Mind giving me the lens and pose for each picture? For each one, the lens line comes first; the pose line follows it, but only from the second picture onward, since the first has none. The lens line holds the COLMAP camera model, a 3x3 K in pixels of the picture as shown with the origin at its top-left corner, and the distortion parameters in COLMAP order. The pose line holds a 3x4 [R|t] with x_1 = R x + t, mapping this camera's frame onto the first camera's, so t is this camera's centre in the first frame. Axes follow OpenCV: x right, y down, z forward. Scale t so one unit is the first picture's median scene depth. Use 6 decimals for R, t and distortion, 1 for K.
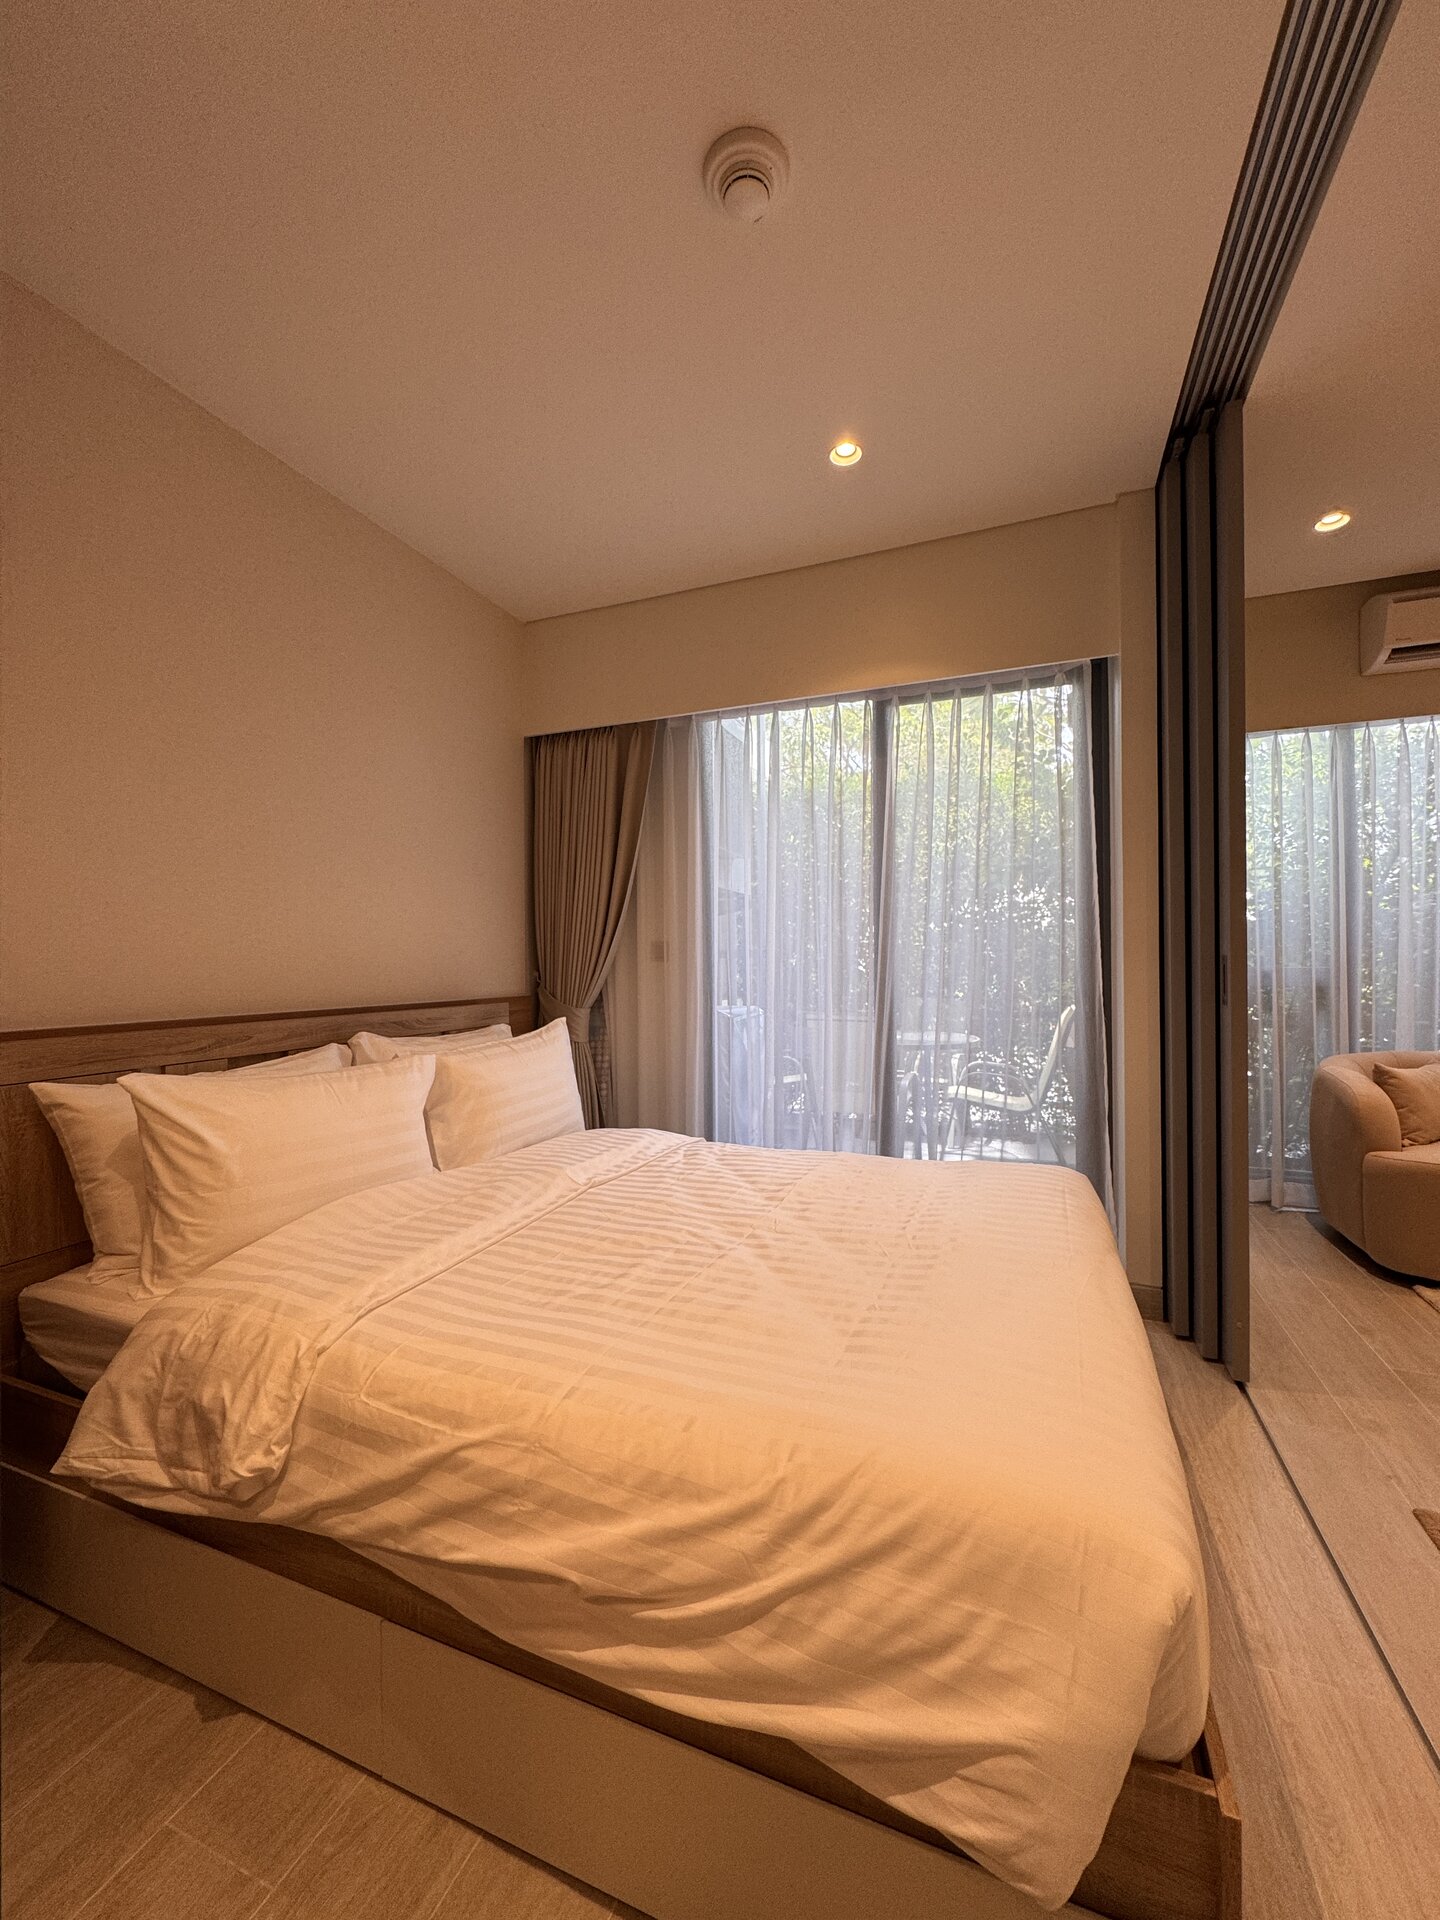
lens RADIAL K [[769.7, 0, 716.2], [0, 769.7, 960.2], [0, 0, 1]] dist [-0.003140, -0.000069]
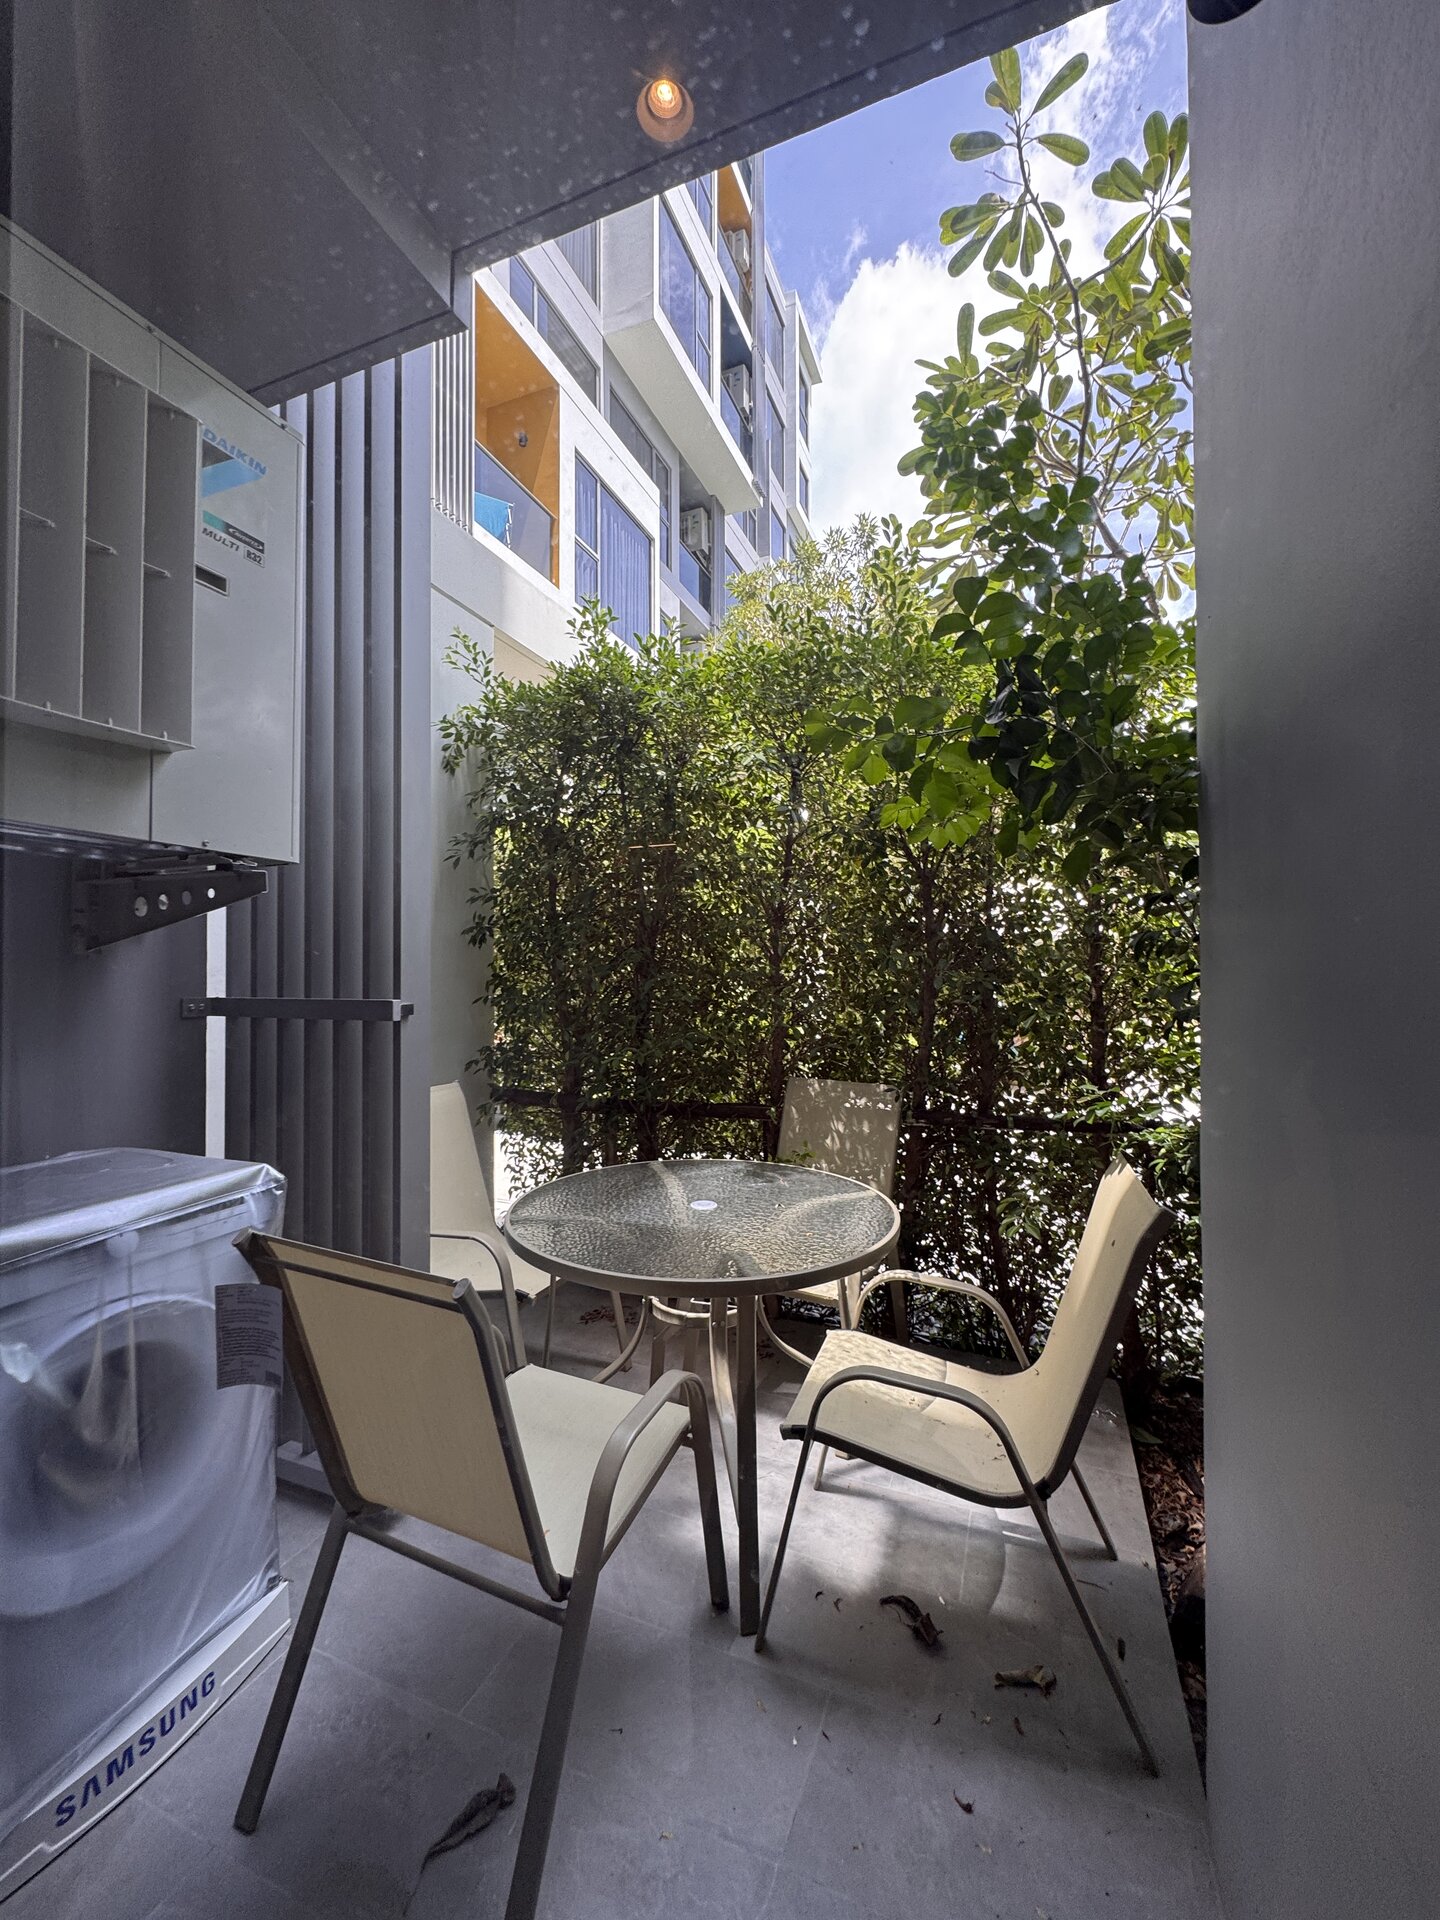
lens RADIAL K [[763.5, 0, 720.8], [0, 763.5, 963.7], [0, 0, 1]] dist [-0.001436, -0.000131]
pose [[0.999928, 0.002645, -0.011681, 0.536226], [-0.002723, 0.999974, -0.006661, -0.062447], [0.011663, 0.006692, 0.999910, 1.253380]]
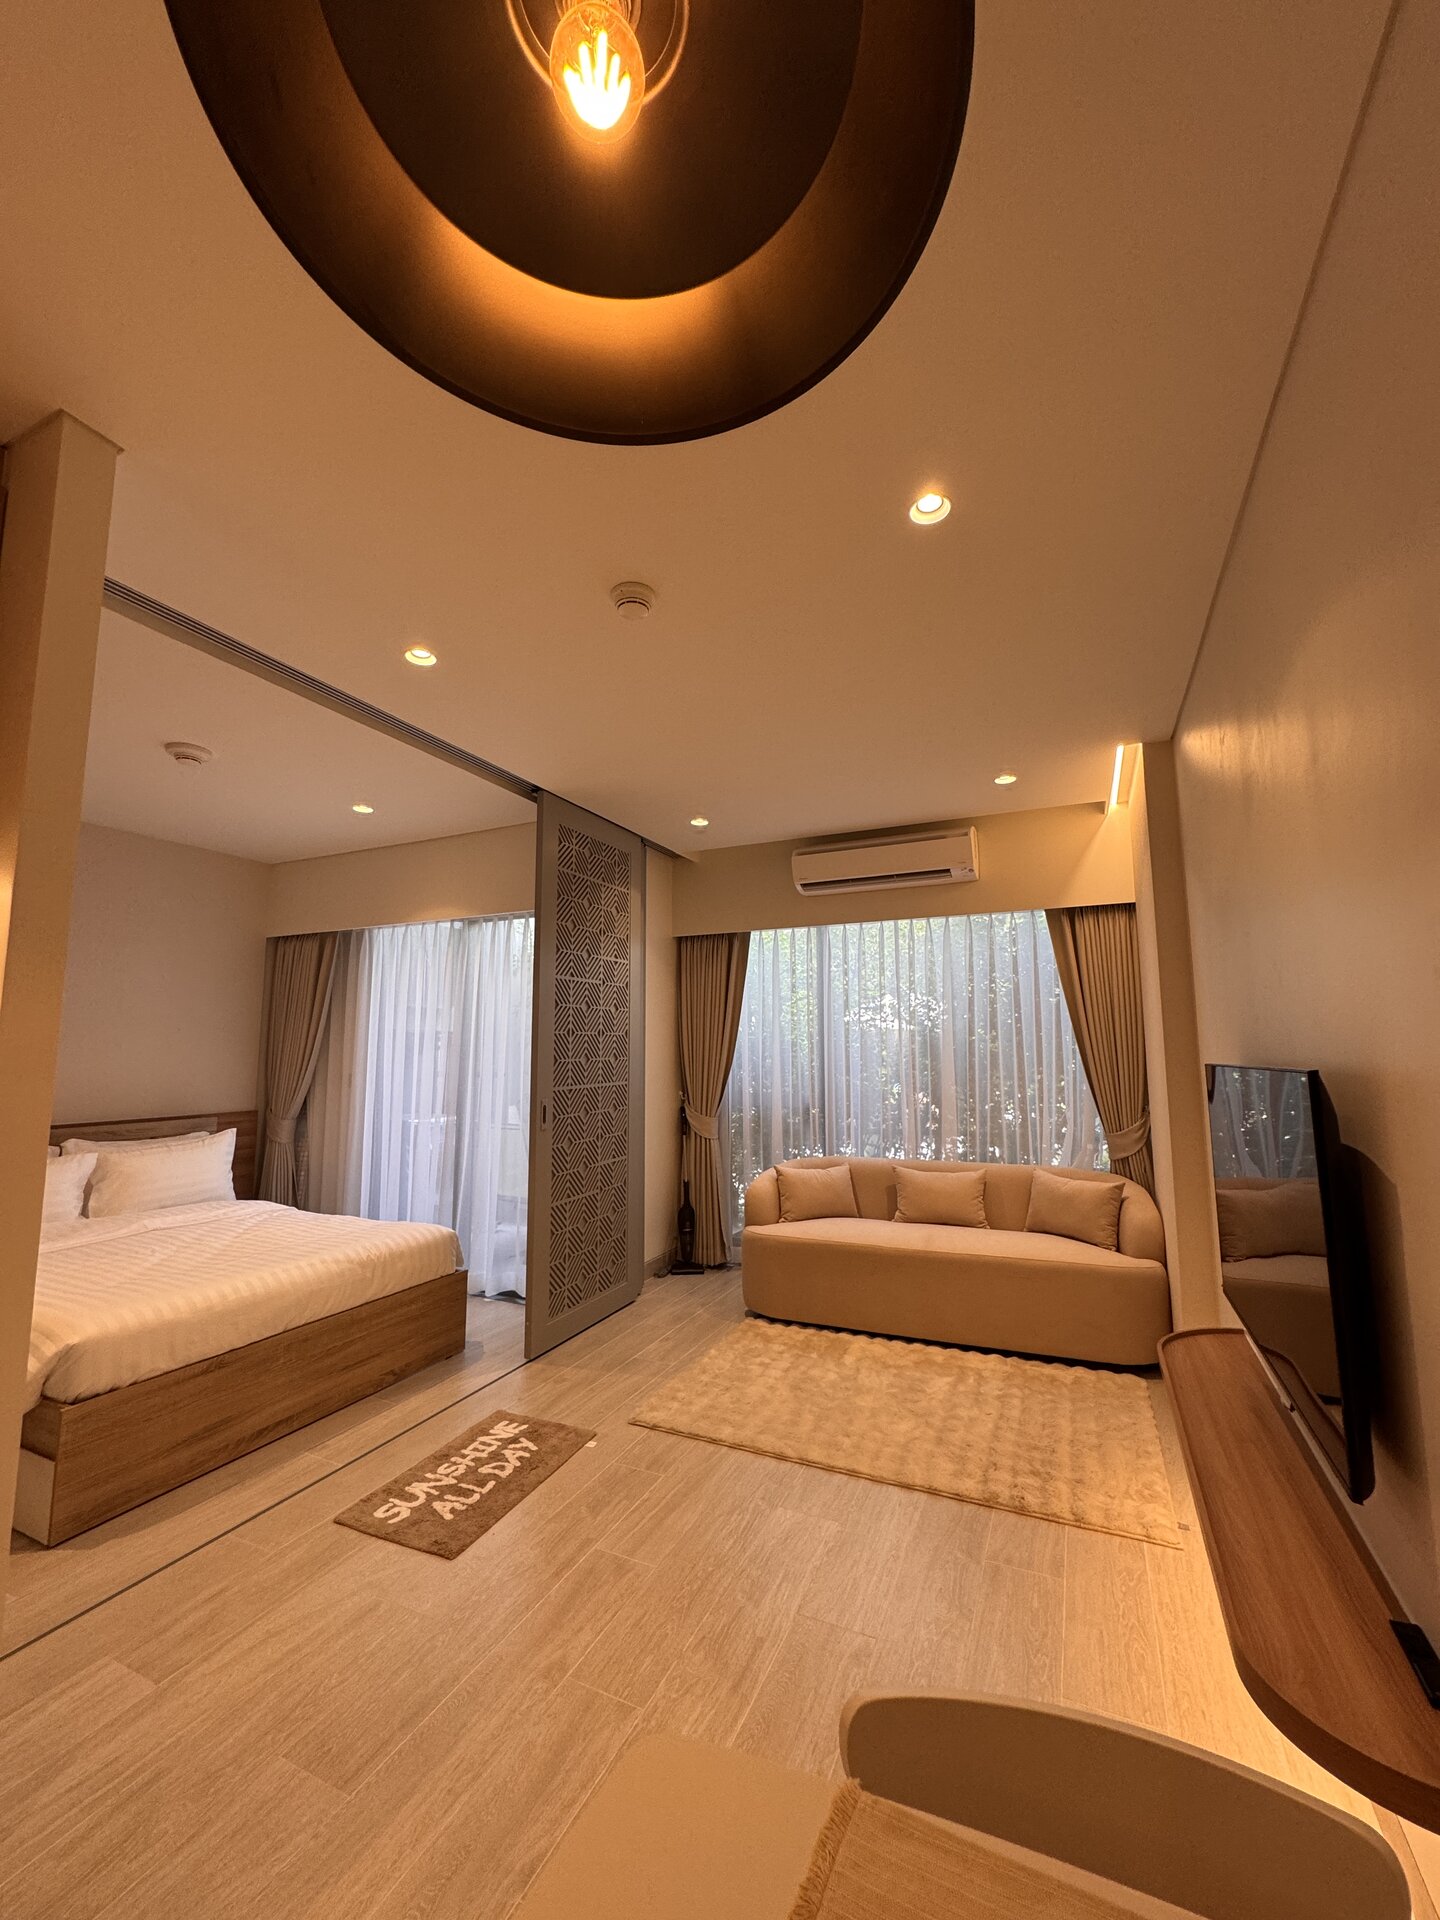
lens RADIAL K [[763.5, 0, 720.8], [0, 763.5, 963.7], [0, 0, 1]] dist [-0.001436, -0.000131]
pose [[0.998276, -0.001726, -0.058667, 1.167771], [-0.004637, 0.994123, -0.108154, -0.127185], [0.058509, 0.108239, 0.992402, -0.703389]]
